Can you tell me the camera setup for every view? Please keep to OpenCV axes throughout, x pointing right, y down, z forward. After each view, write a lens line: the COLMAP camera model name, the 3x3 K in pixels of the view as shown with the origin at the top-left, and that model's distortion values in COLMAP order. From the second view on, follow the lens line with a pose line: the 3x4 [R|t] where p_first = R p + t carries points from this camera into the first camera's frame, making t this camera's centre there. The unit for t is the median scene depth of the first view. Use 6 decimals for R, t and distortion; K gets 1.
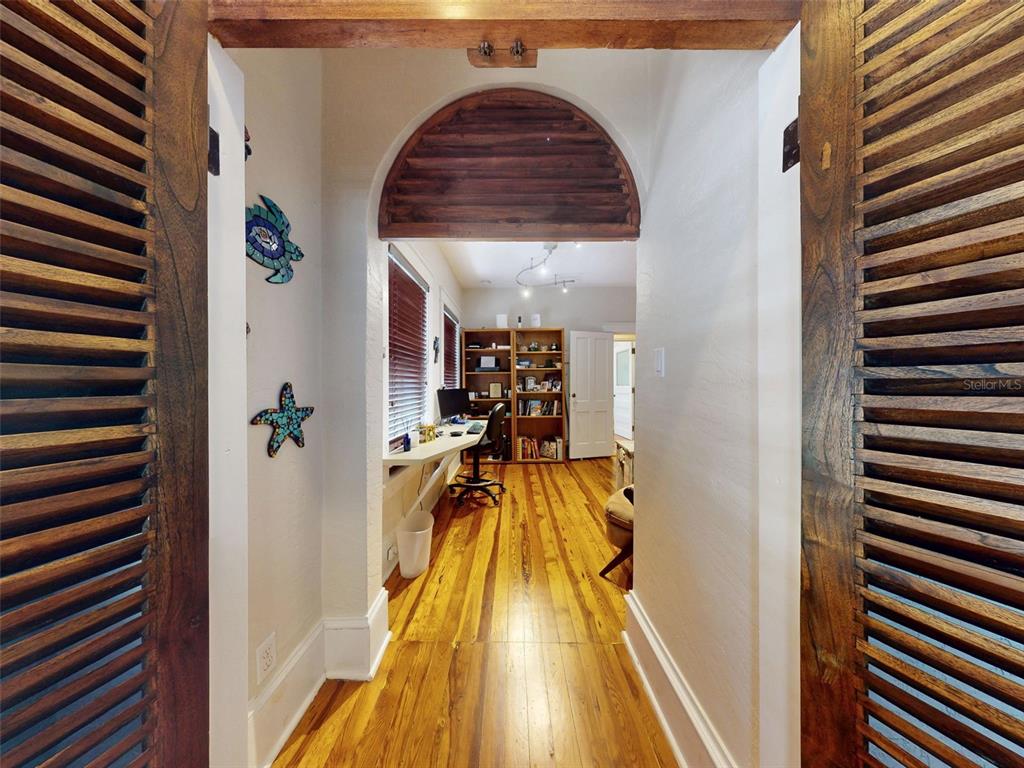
lens RADIAL K [[446.7, 0, 516.9], [0, 446.7, 385.2], [0, 0, 1]] dist [0.000814, 0.000417]
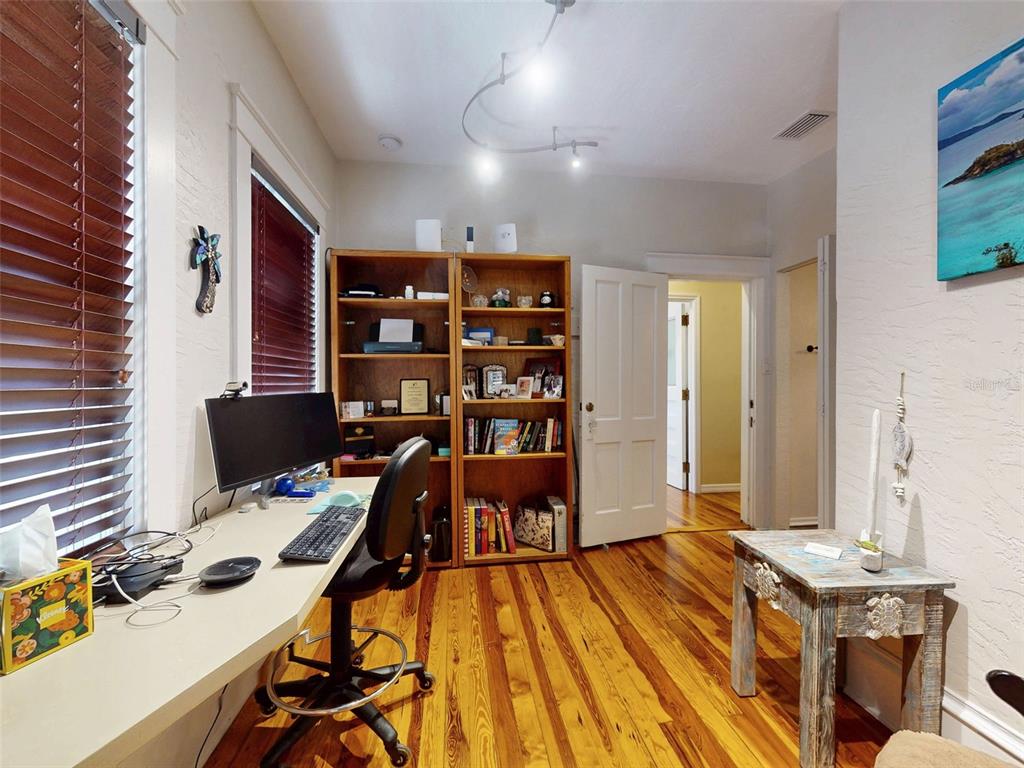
lens RADIAL K [[446.7, 0, 516.9], [0, 446.7, 385.2], [0, 0, 1]] dist [0.000814, 0.000417]
pose [[0.992078, 0.000144, 0.125620, -0.003071], [-0.000187, 1.000000, 0.000328, 0.000436], [-0.125620, -0.000349, 0.992078, 0.561359]]
